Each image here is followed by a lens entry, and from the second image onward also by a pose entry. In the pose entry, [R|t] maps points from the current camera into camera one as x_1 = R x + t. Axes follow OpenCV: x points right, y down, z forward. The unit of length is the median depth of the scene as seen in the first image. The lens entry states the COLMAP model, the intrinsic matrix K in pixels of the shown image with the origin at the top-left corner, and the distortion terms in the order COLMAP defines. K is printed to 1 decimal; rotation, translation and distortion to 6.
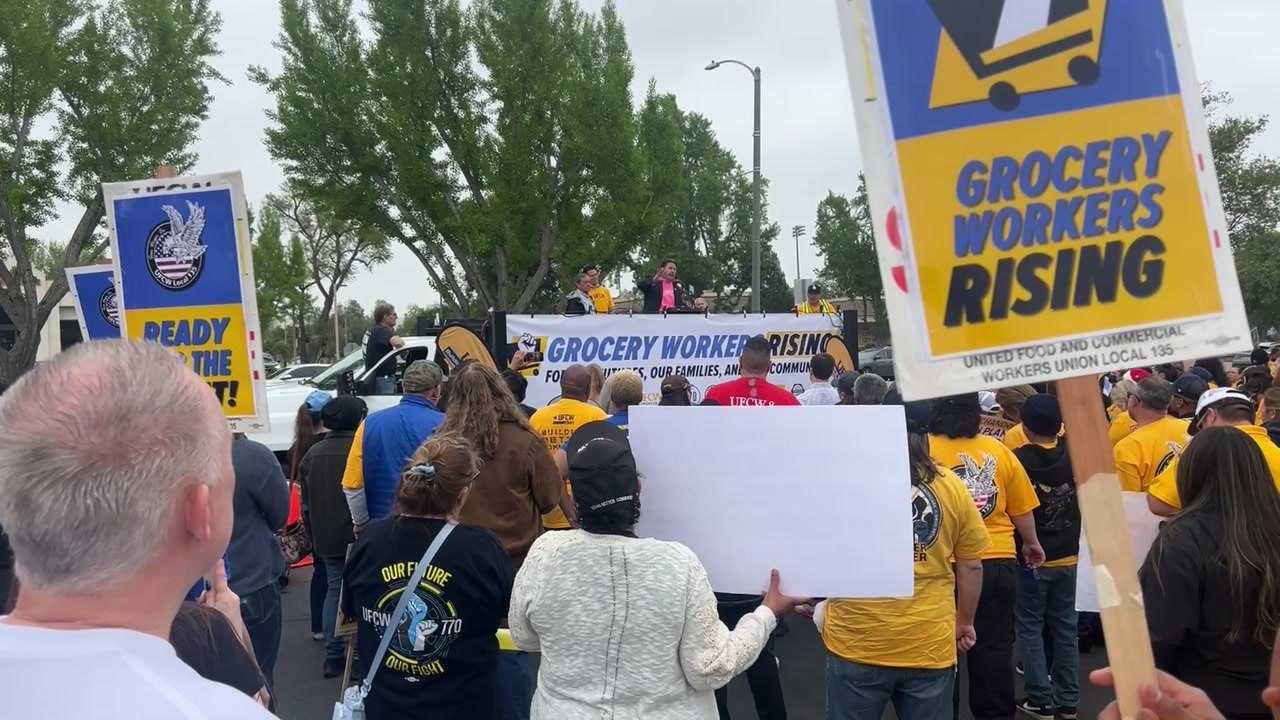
lens RADIAL K [[1004.3, 0, 638.2], [0, 1004.3, 360.6], [0, 0, 1]] dist [0.082327, -0.105313]
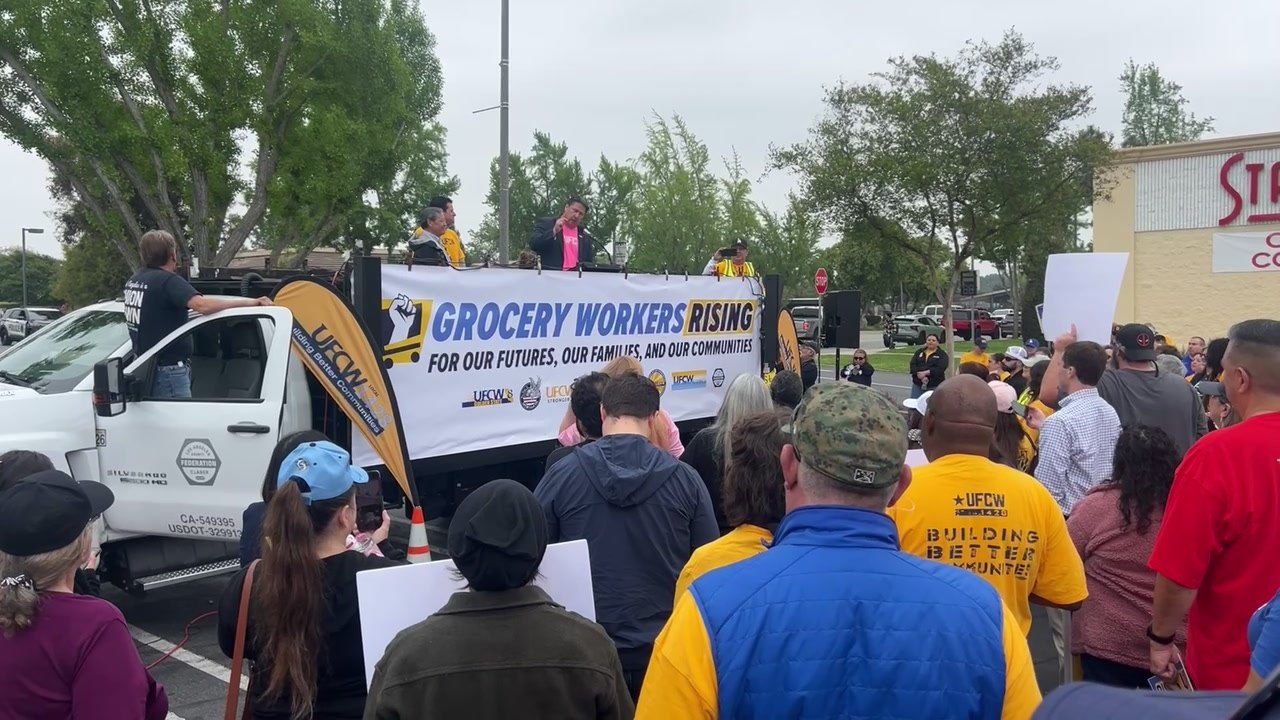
lens RADIAL K [[1004.3, 0, 646.2], [0, 1004.3, 364.0], [0, 0, 1]] dist [0.082327, -0.105313]
pose [[0.930146, -0.001457, 0.367187, -0.113350], [-0.012917, 0.999243, 0.036688, -0.005089], [-0.366962, -0.038868, 0.929423, 0.201167]]
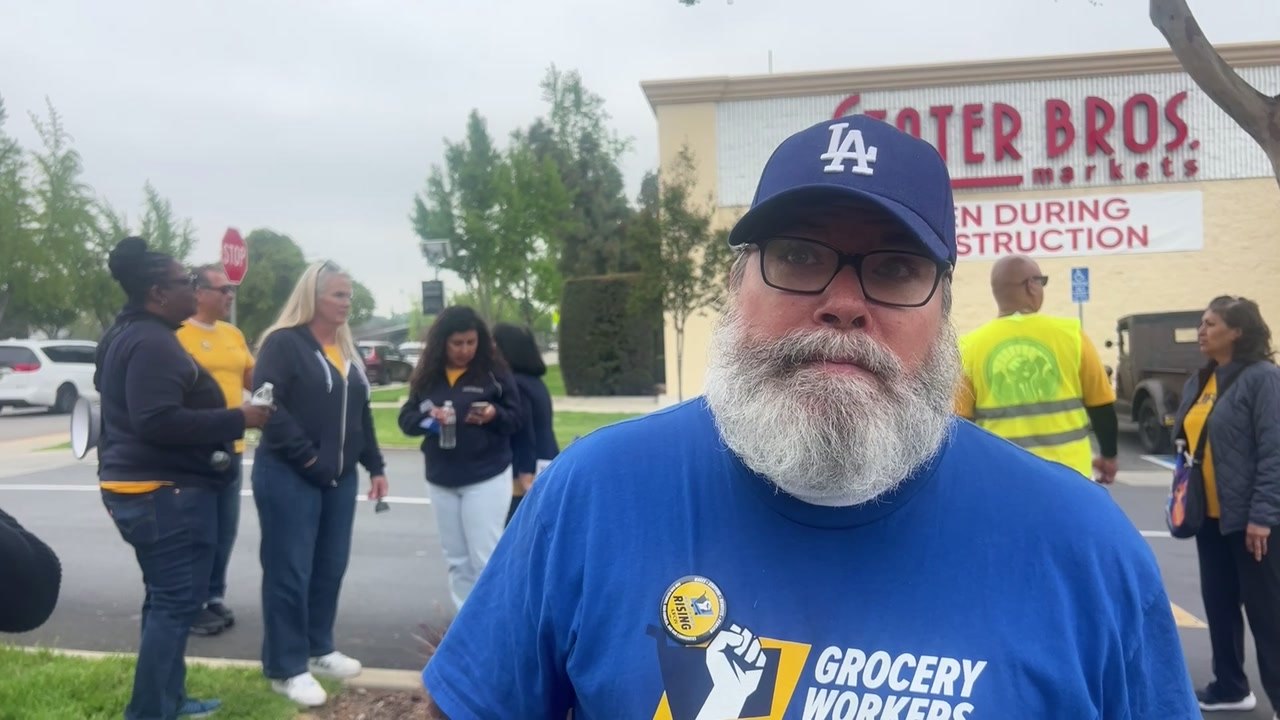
lens RADIAL K [[1004.3, 0, 644.8], [0, 1004.3, 357.8], [0, 0, 1]] dist [0.082327, -0.105313]
pose [[0.567131, -0.005430, 0.823610, 0.298170], [0.017684, 0.999828, -0.005585, -0.000542], [-0.823438, 0.017732, 0.567129, 0.920991]]
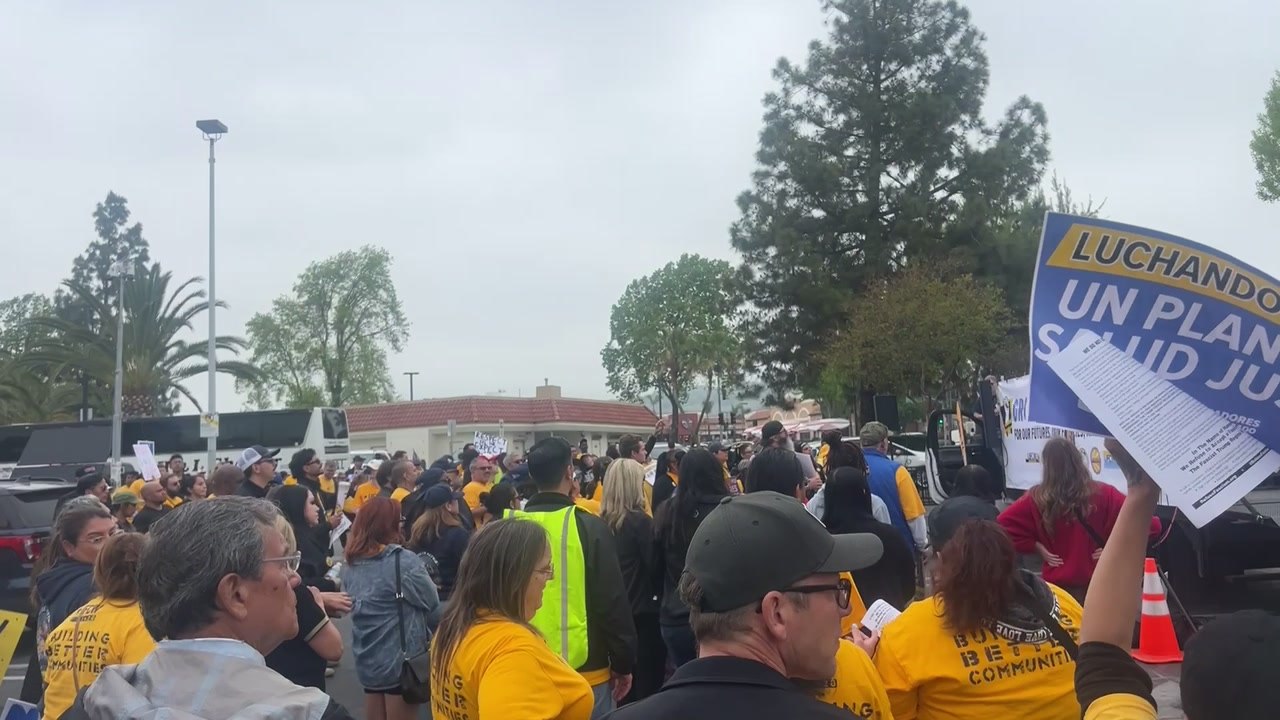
lens RADIAL K [[1004.3, 0, 637.4], [0, 1004.3, 367.4], [0, 0, 1]] dist [0.082327, -0.105313]
pose [[-0.527018, -0.023041, -0.849542, 0.630516], [0.053610, 0.996740, -0.060291, -0.007643], [0.848161, -0.077319, -0.524065, 0.708340]]
